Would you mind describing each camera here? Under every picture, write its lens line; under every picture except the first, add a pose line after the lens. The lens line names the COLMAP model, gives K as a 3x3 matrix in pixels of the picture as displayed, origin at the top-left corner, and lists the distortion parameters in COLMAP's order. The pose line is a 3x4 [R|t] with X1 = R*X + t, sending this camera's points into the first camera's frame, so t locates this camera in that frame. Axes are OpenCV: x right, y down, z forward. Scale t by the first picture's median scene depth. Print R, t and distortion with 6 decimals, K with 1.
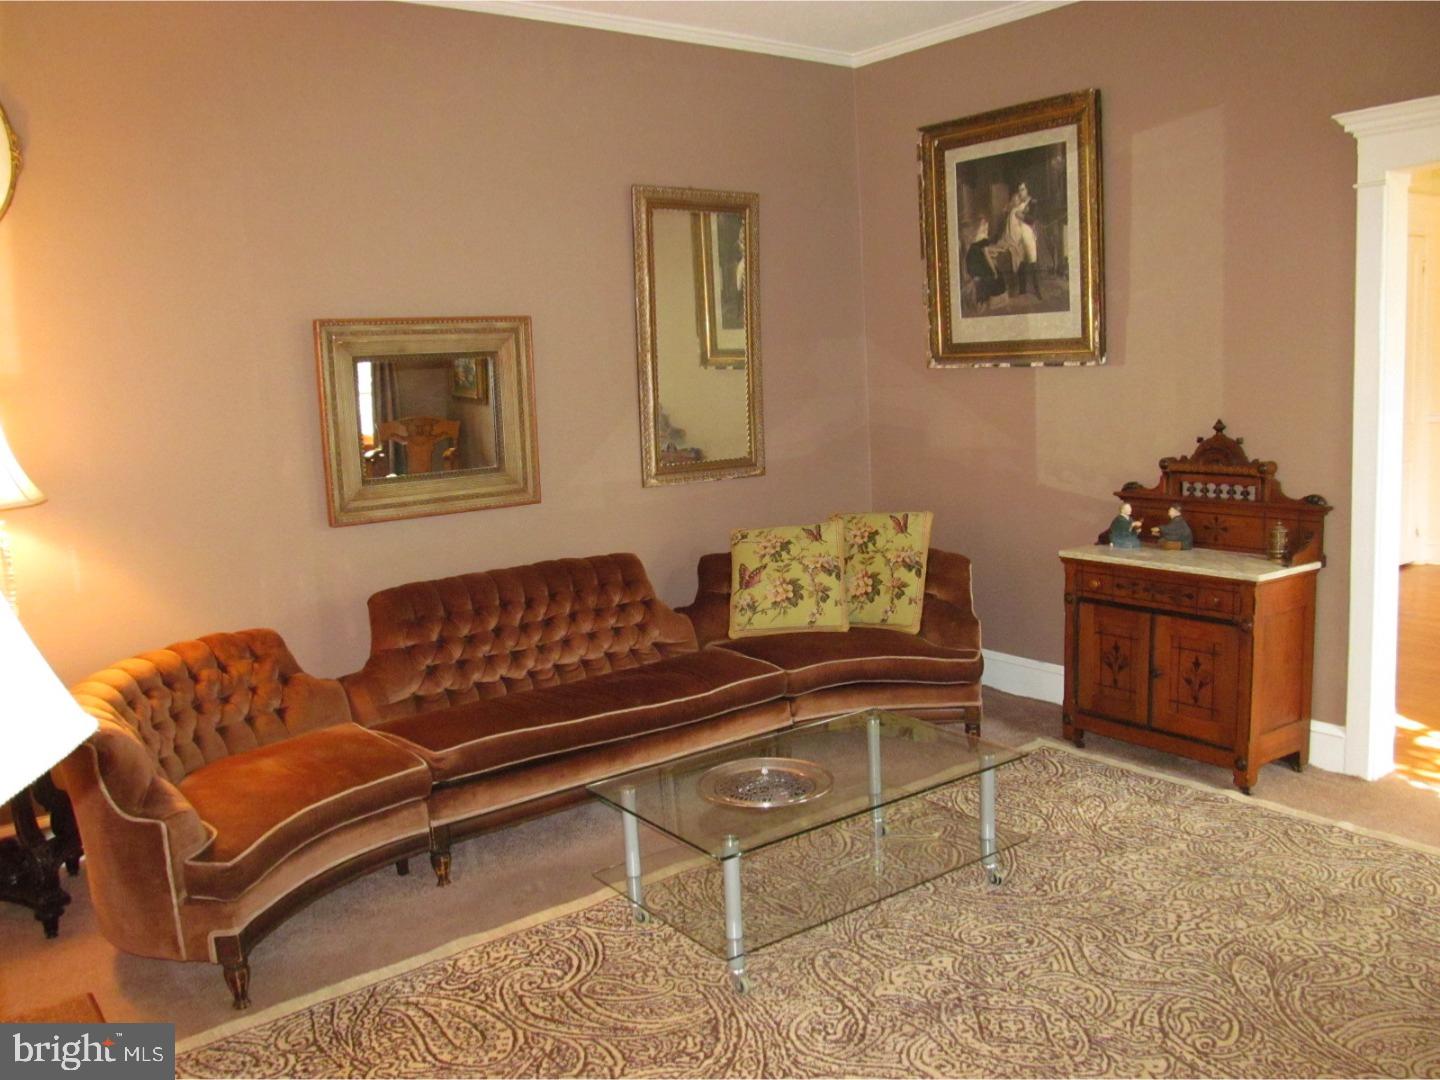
lens RADIAL K [[1189.9, 0, 715.1], [0, 1189.9, 536.1], [0, 0, 1]] dist [-0.063504, 0.024515]
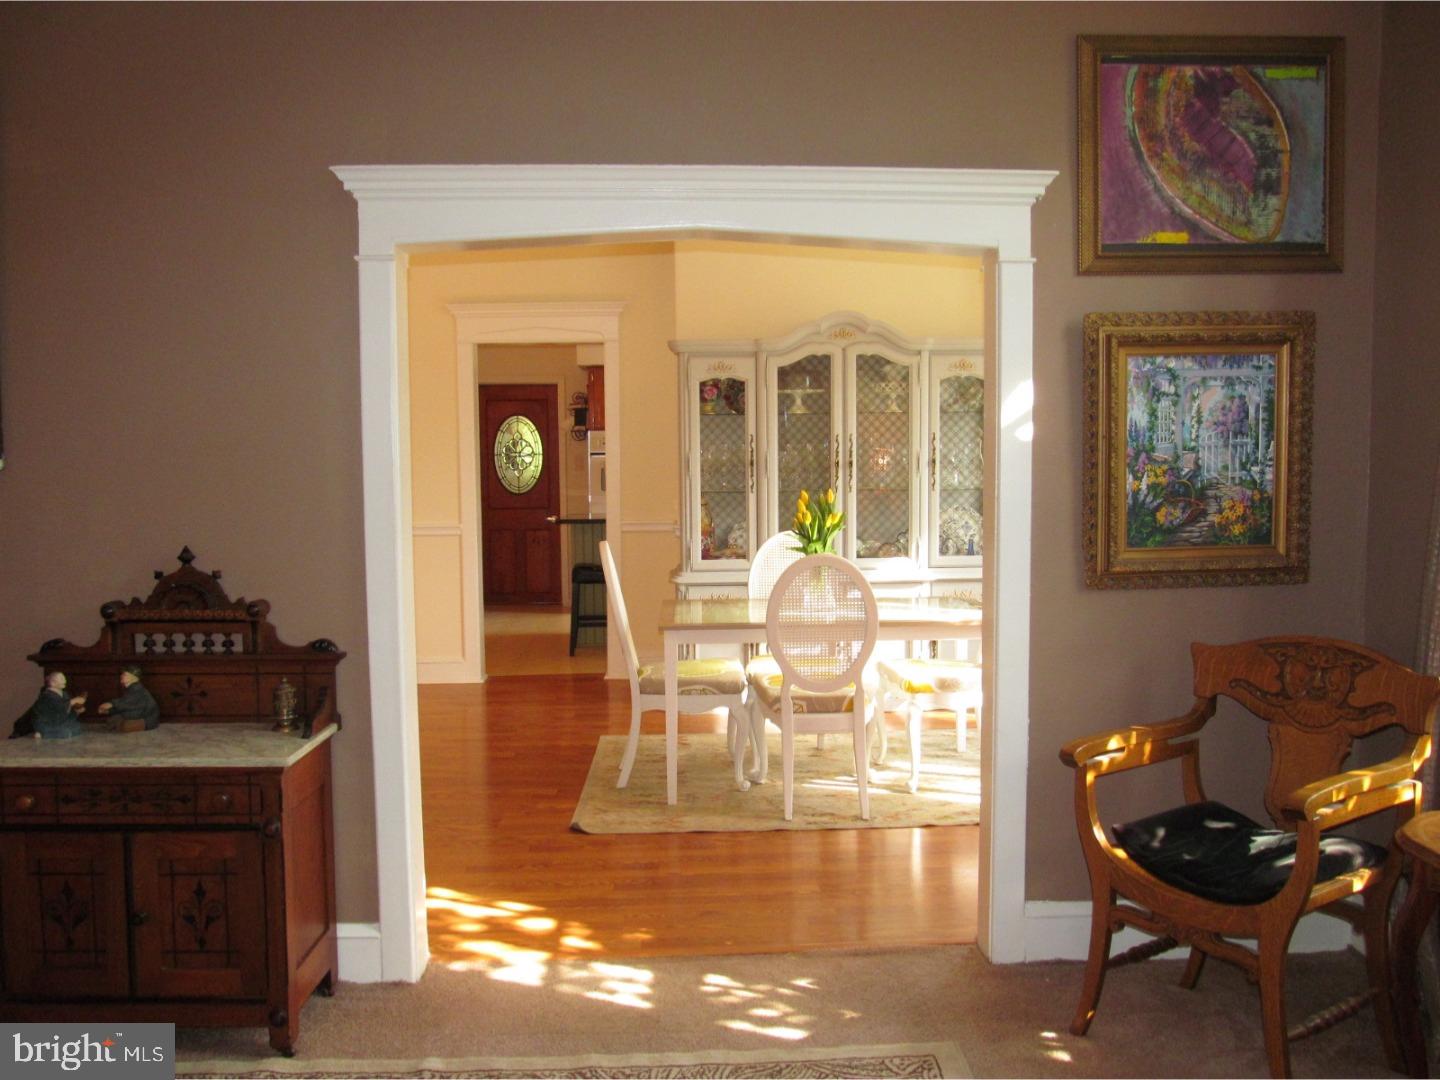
lens RADIAL K [[1189.9, 0, 715.1], [0, 1189.9, 536.1], [0, 0, 1]] dist [-0.063504, 0.024515]
pose [[0.564999, -0.018065, 0.824894, 0.007270], [0.096005, 0.994409, -0.043979, -0.042414], [-0.819487, 0.104042, 0.563575, 0.317844]]
